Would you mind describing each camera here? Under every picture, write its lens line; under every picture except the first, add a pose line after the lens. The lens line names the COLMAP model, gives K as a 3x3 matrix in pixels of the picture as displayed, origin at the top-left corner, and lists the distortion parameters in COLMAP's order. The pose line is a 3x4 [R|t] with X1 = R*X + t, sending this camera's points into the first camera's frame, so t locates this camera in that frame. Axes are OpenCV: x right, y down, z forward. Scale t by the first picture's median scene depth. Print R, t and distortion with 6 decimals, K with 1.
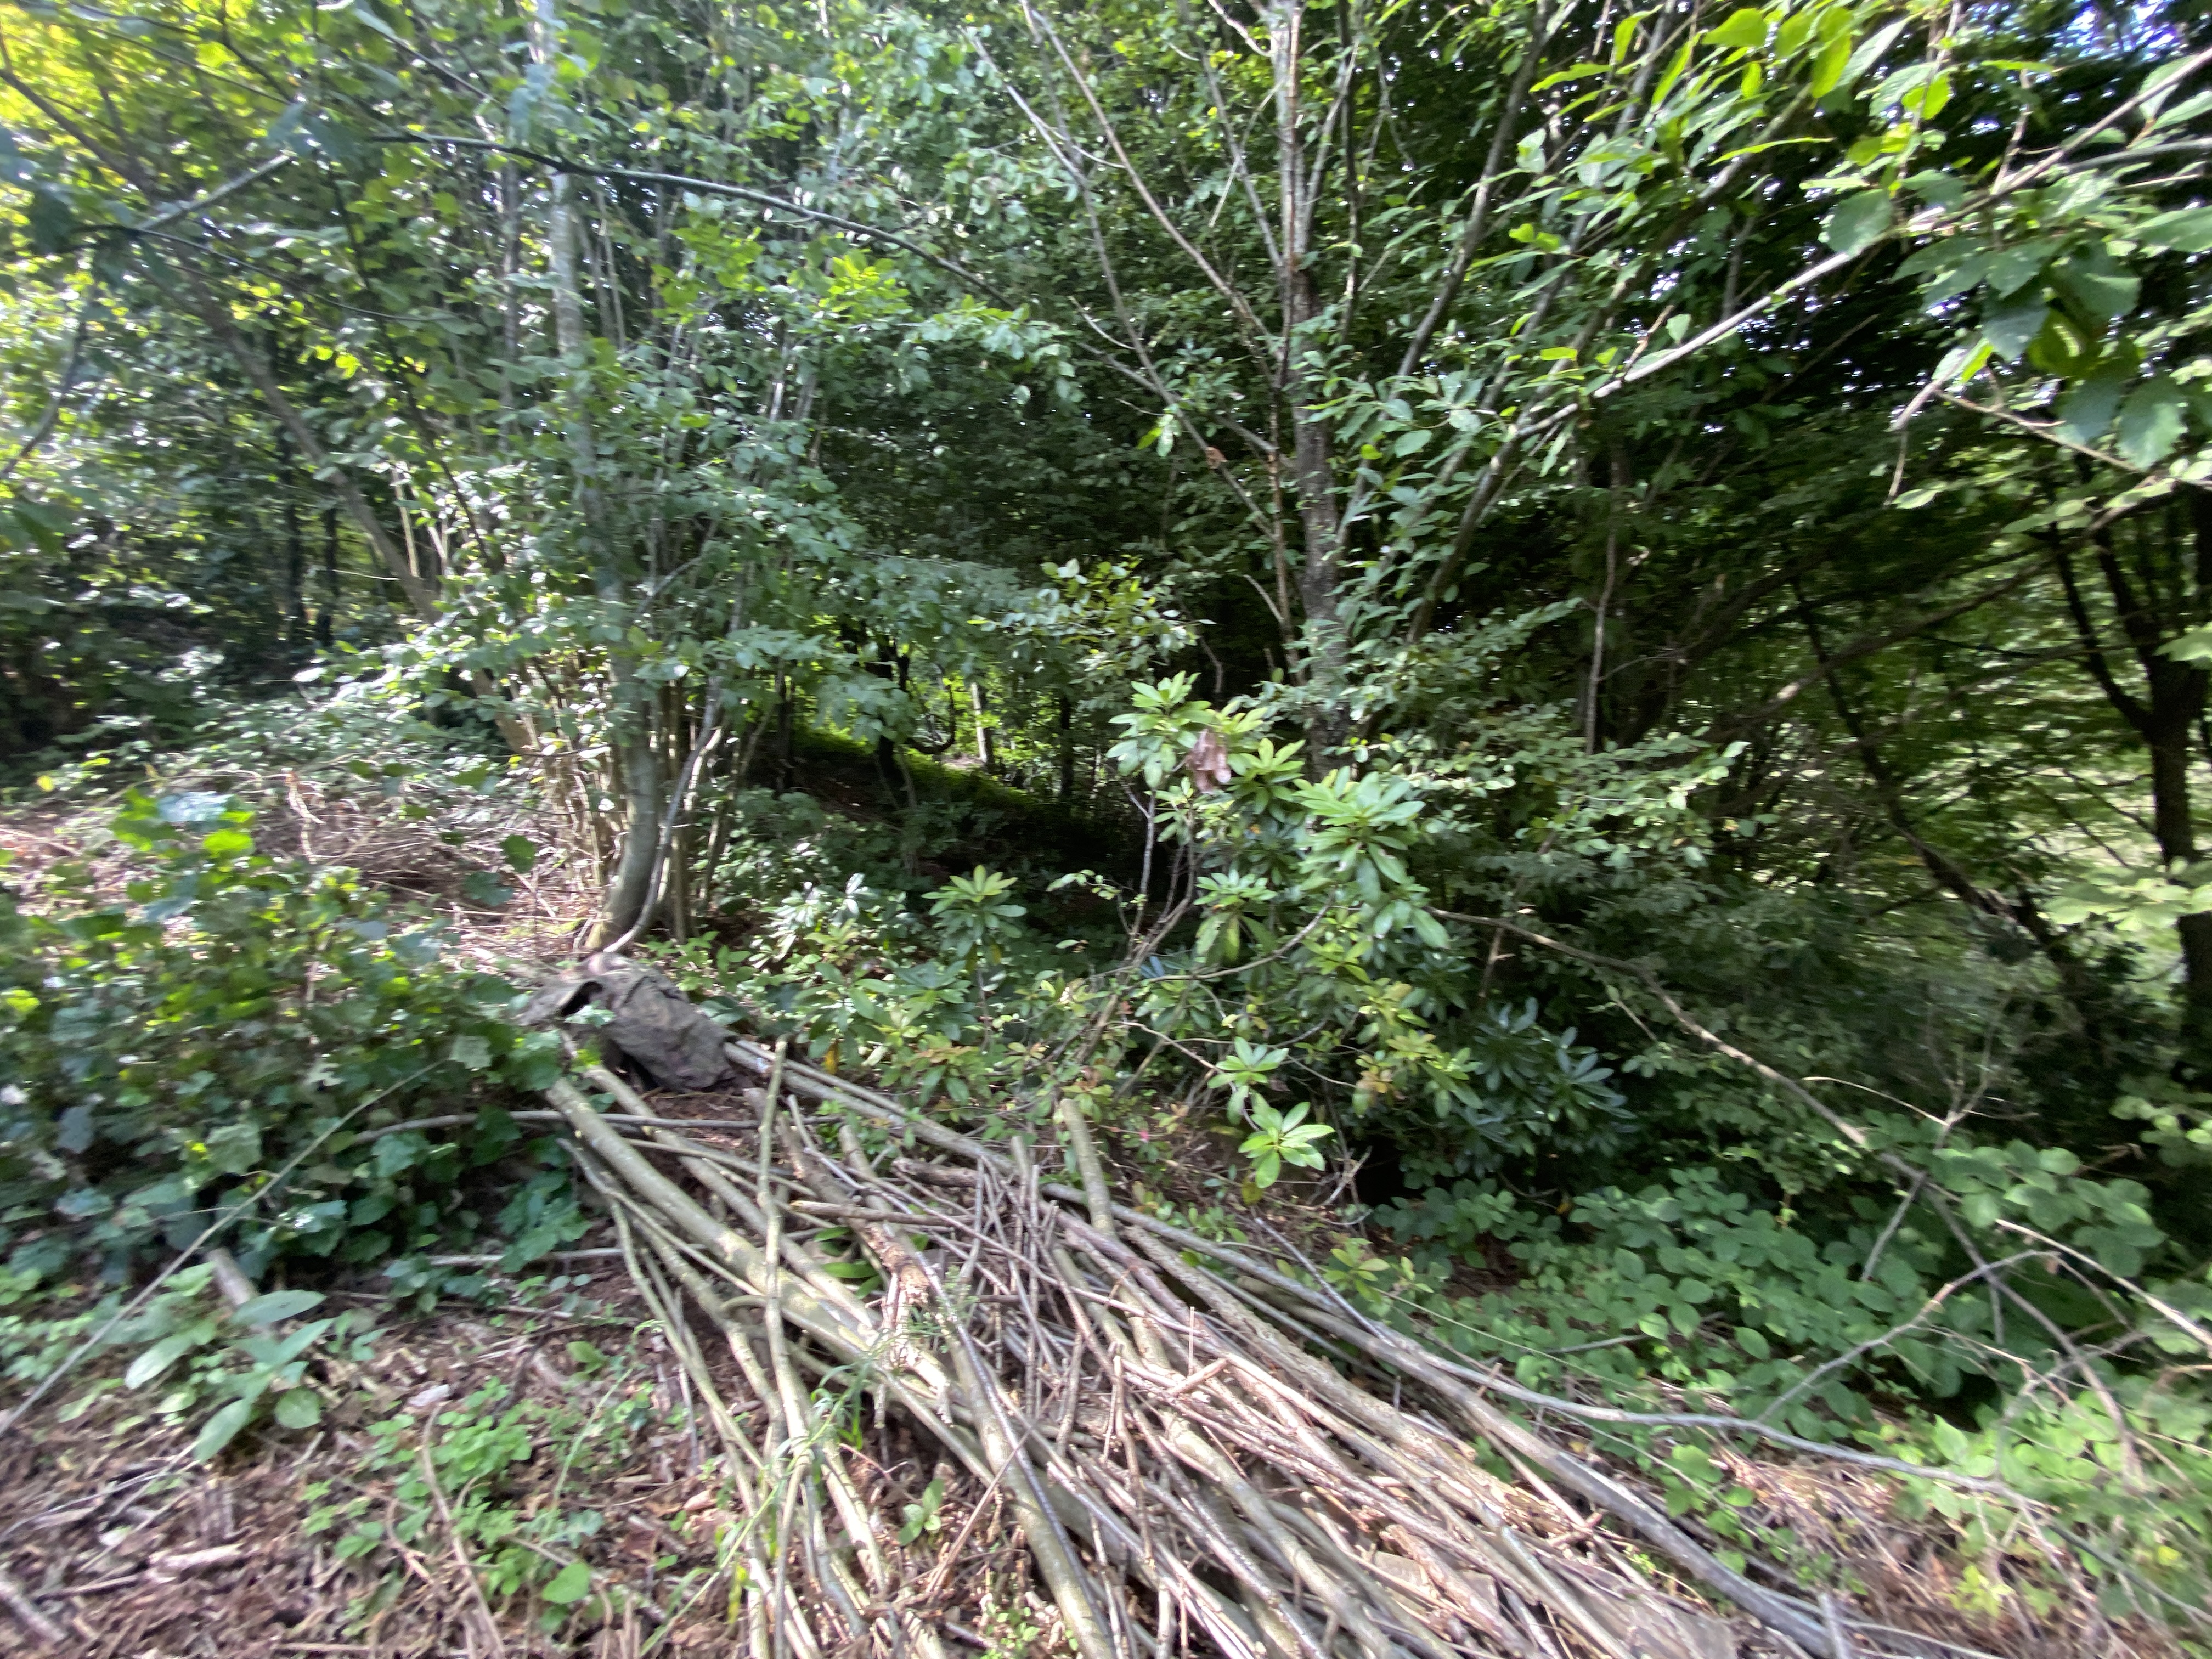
lens RADIAL K [[871.6, 0, 1103.7], [0, 871.6, 842.4], [0, 0, 1]] dist [-0.010829, -0.010942]
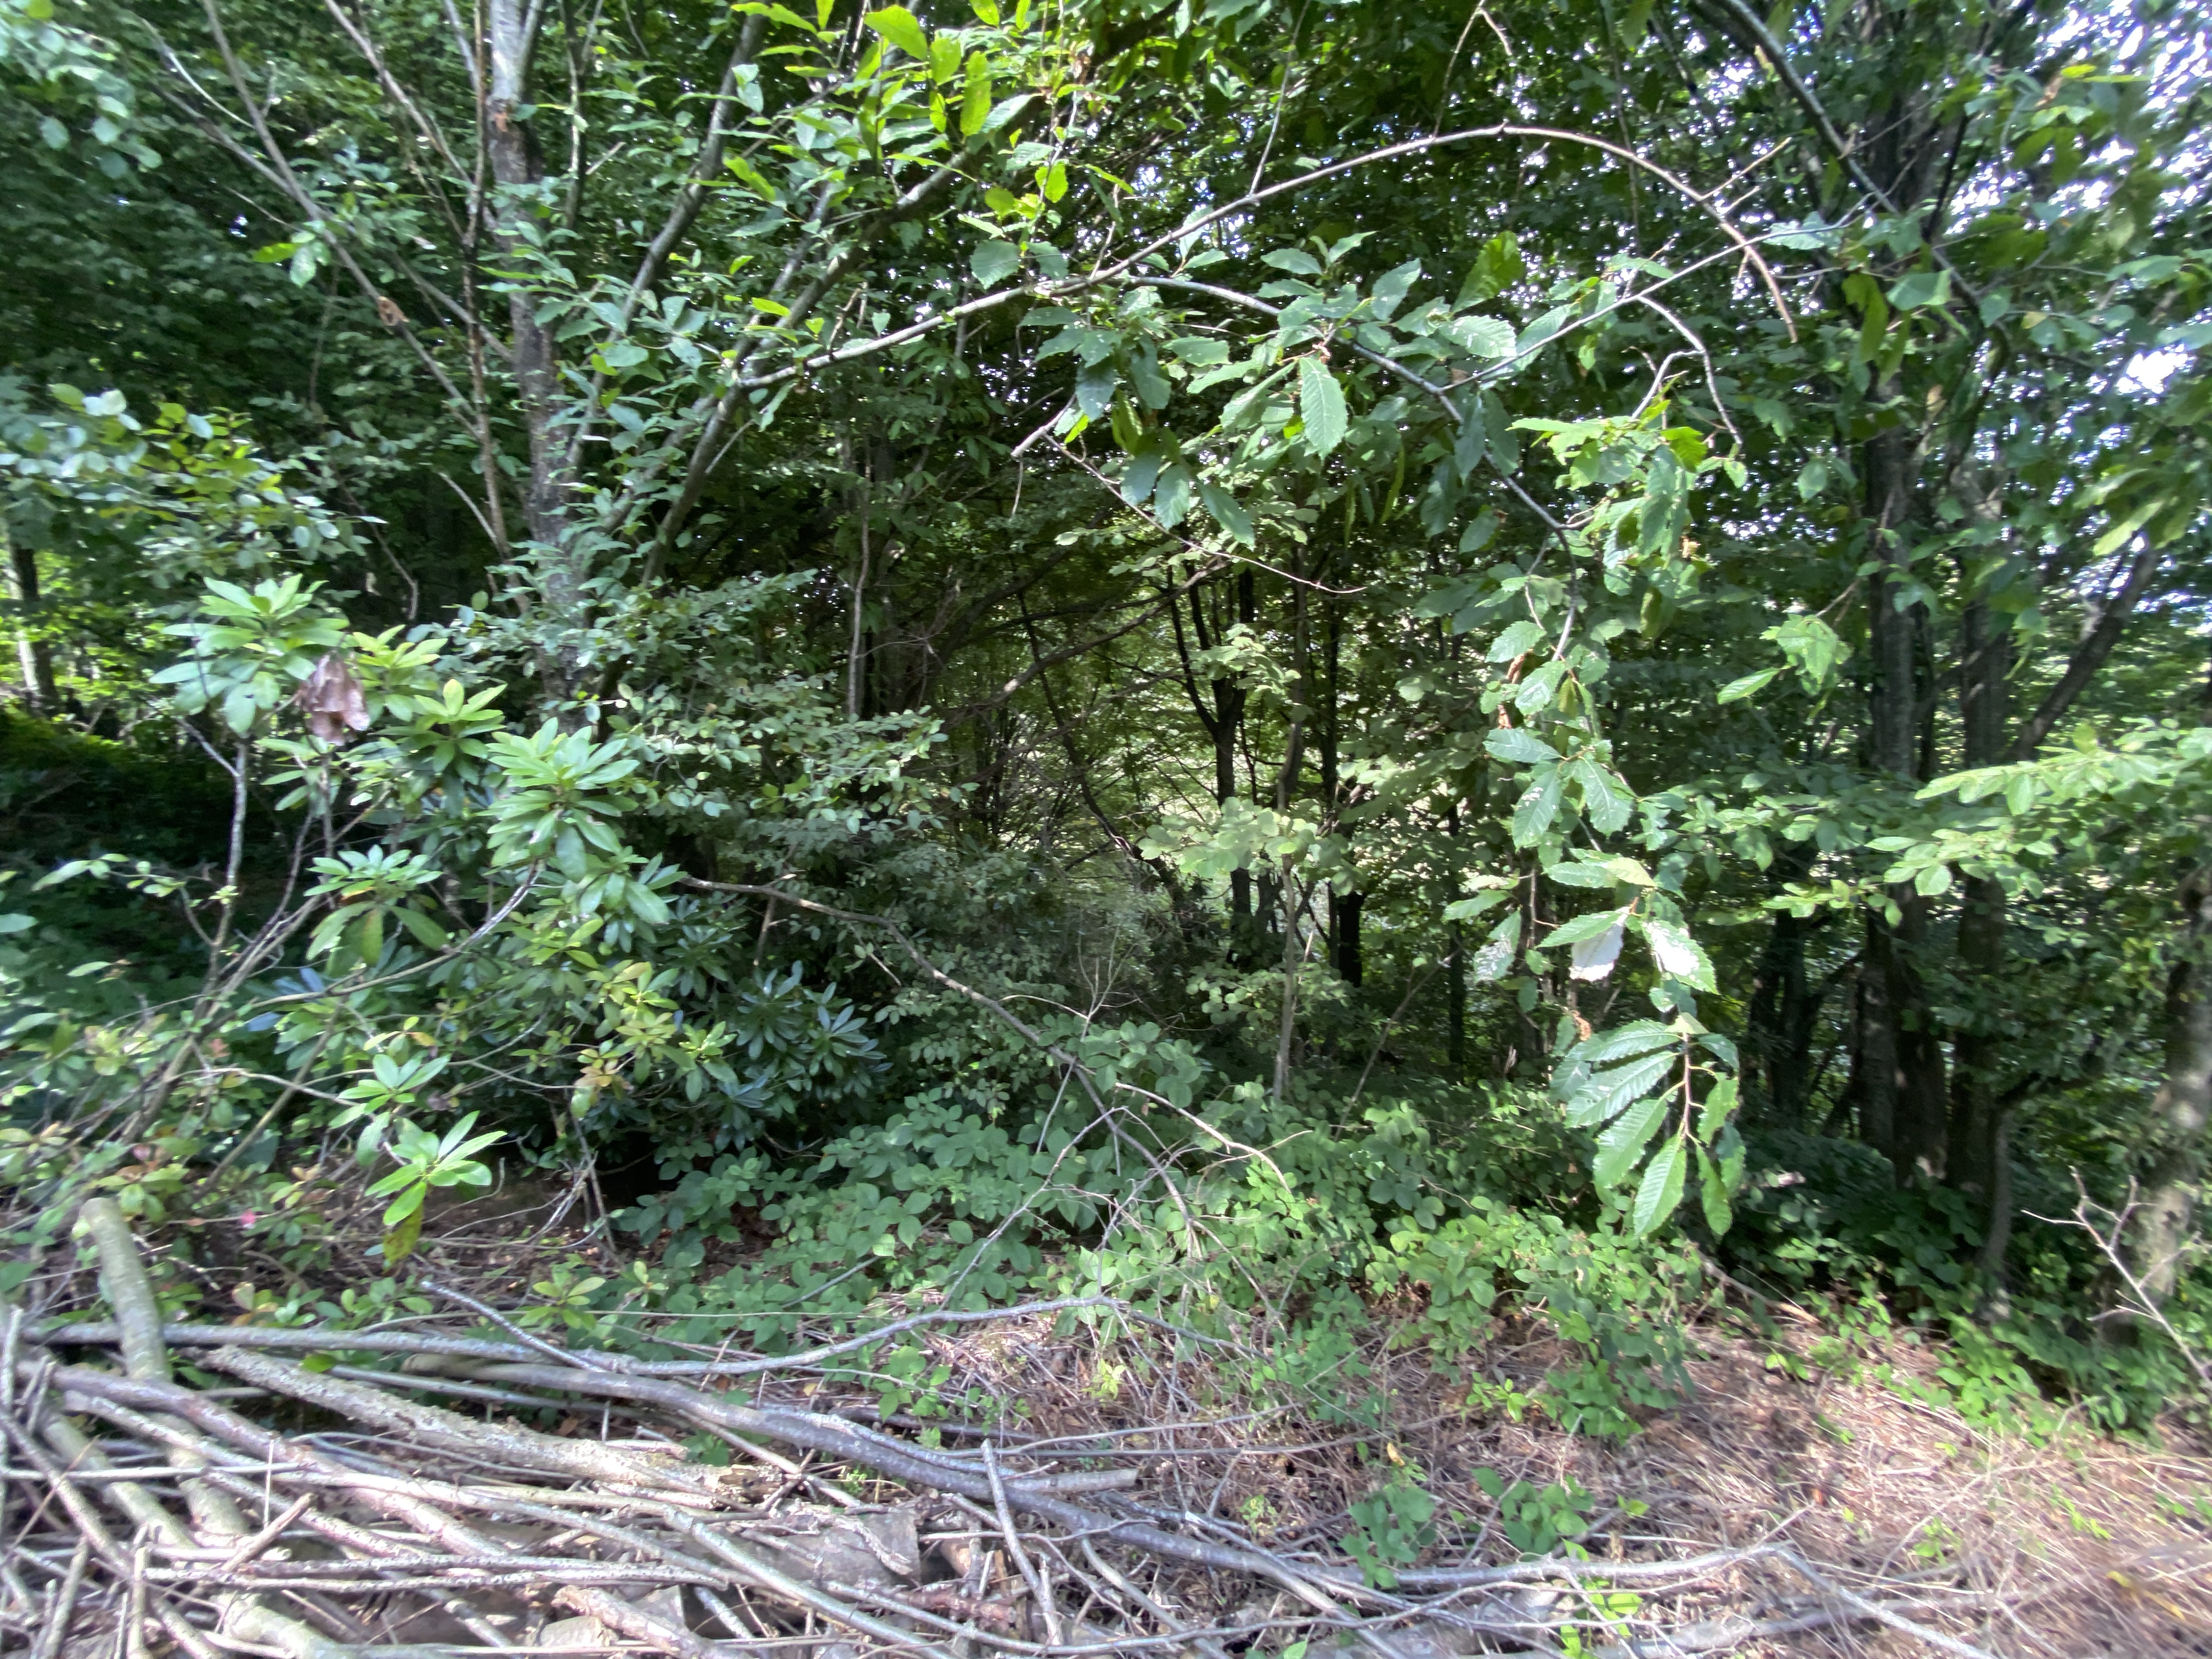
lens RADIAL K [[871.6, 0, 1113.1], [0, 871.6, 844.6], [0, 0, 1]] dist [-0.010829, -0.010942]
pose [[0.721195, -0.034155, 0.691890, 0.095601], [0.009016, 0.999162, 0.039926, 0.006807], [-0.692674, -0.022557, 0.720898, 0.006608]]
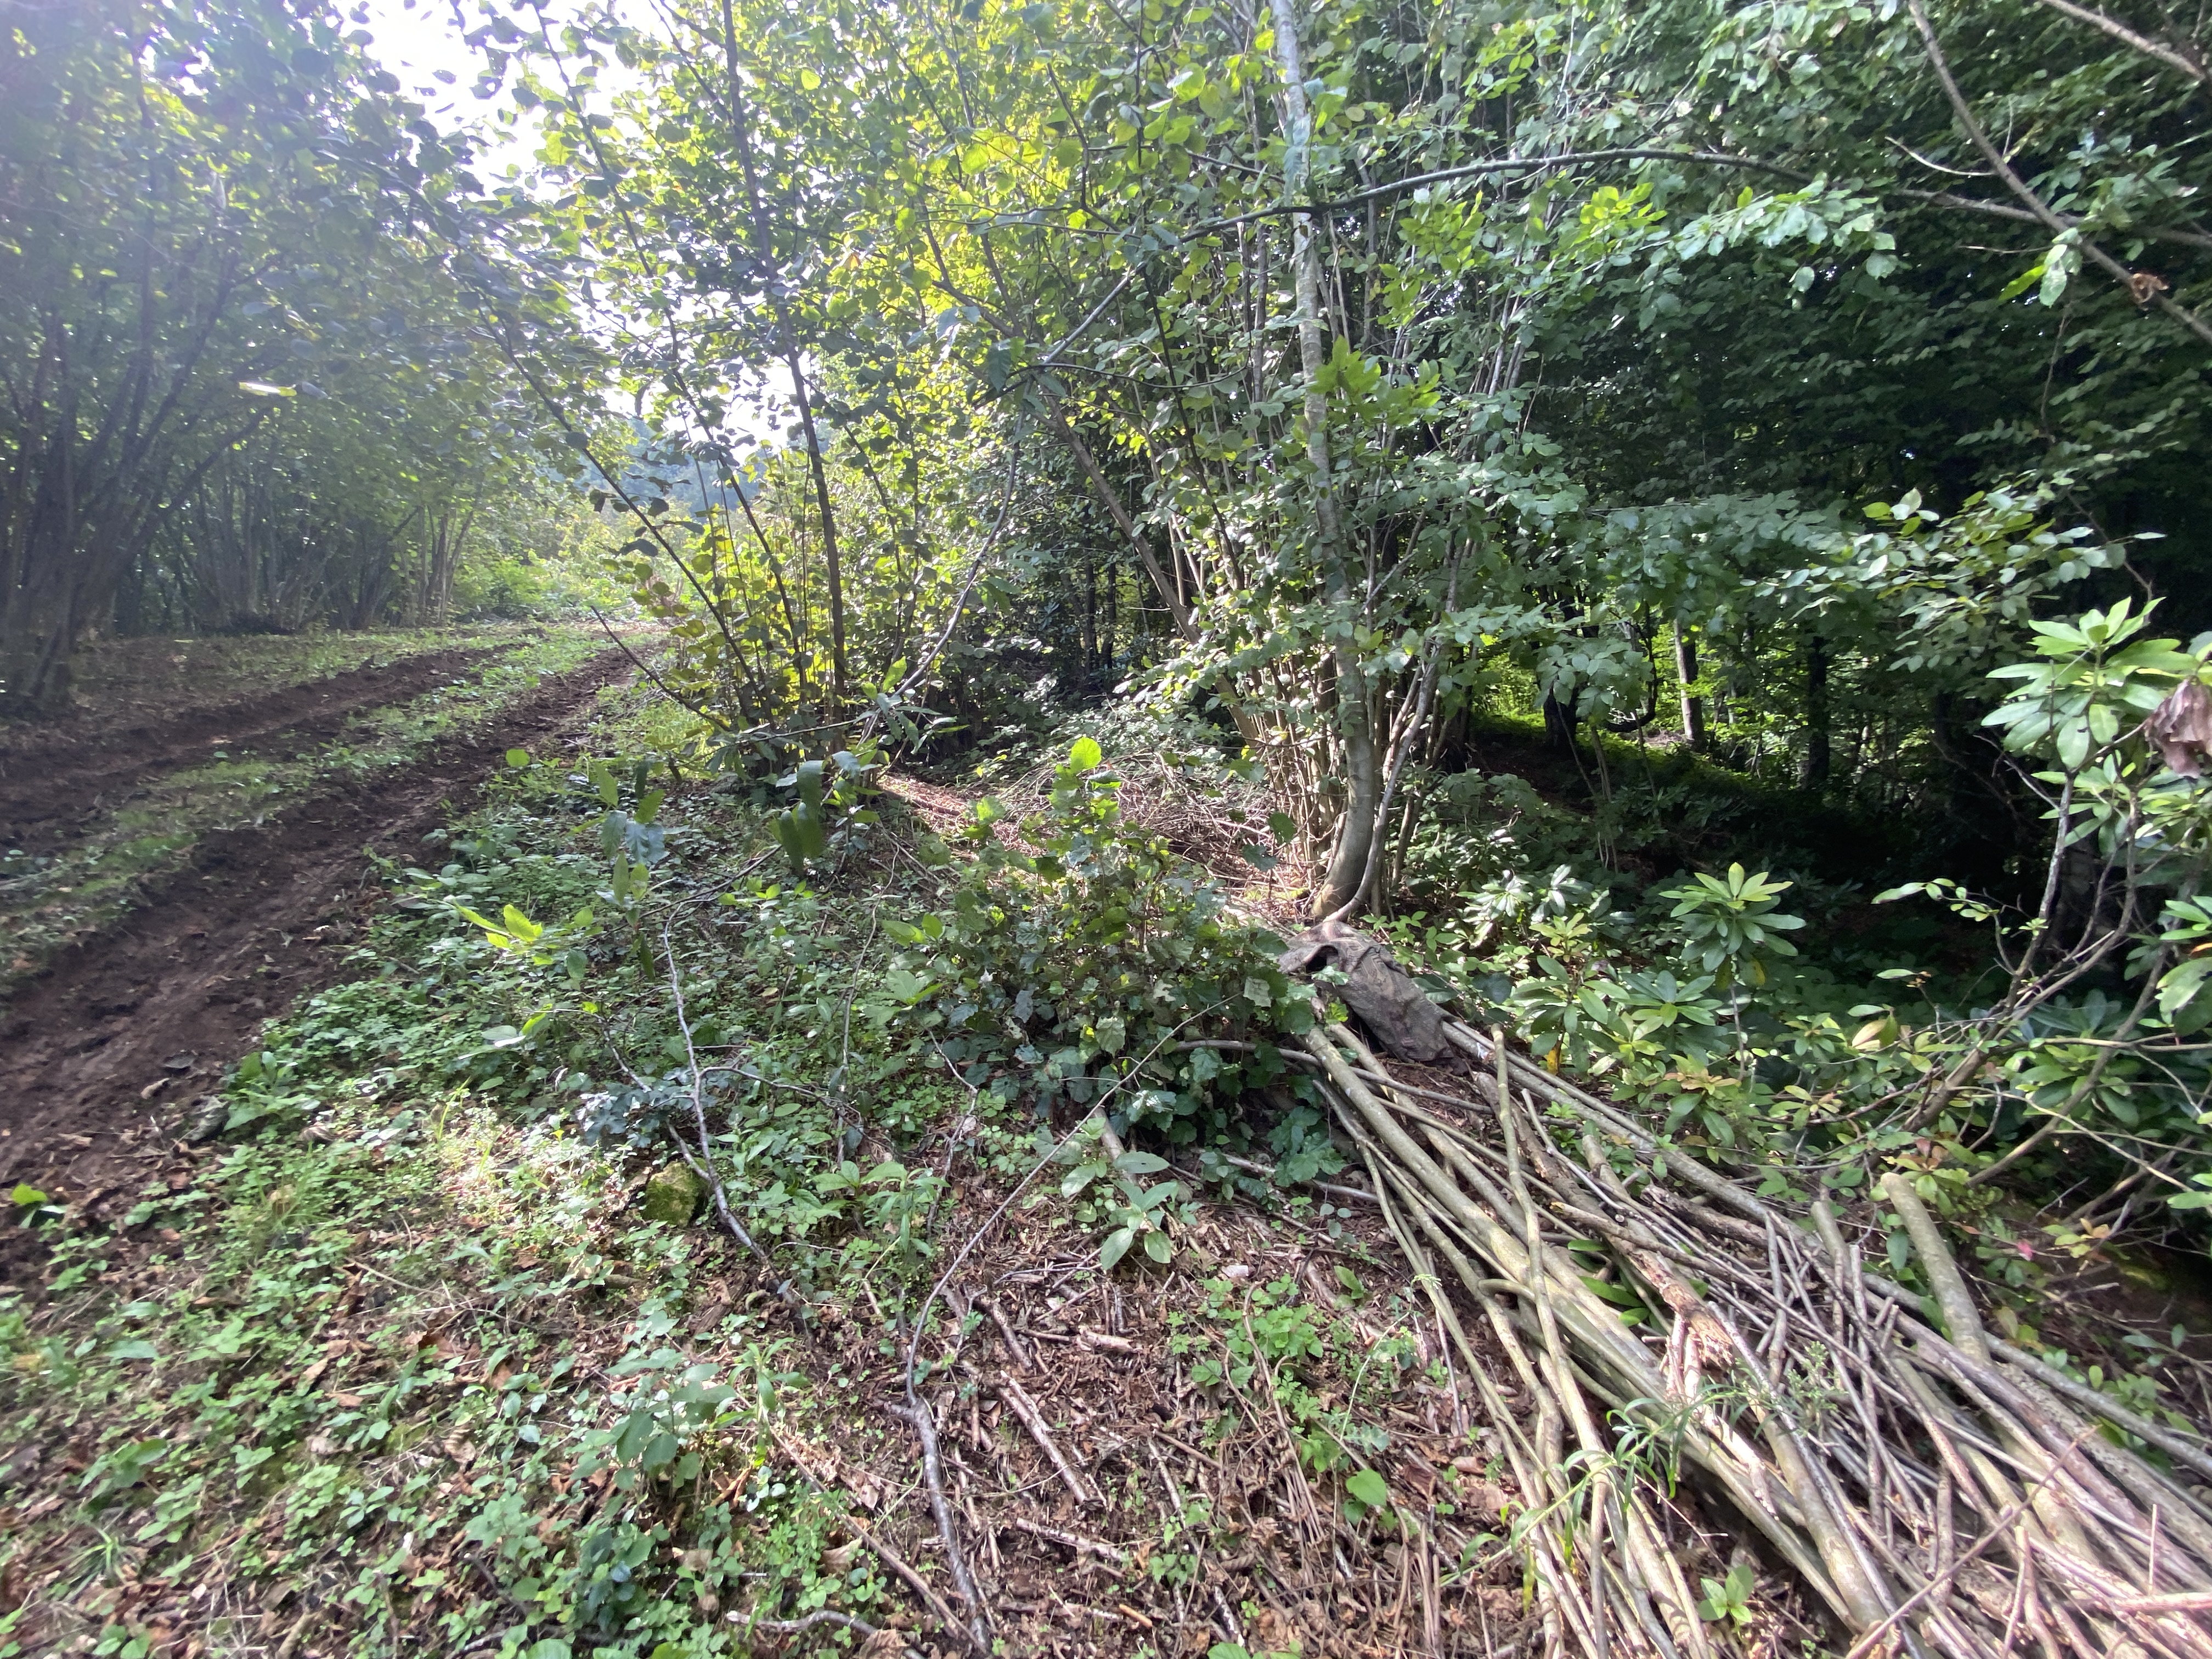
lens RADIAL K [[871.6, 0, 1096.7], [0, 871.6, 842.3], [0, 0, 1]] dist [-0.010829, -0.010942]
pose [[0.746626, 0.045555, -0.663682, -0.082374], [-0.034053, 0.998962, 0.030259, 0.003608], [0.664372, 0.000008, 0.747402, -0.036336]]
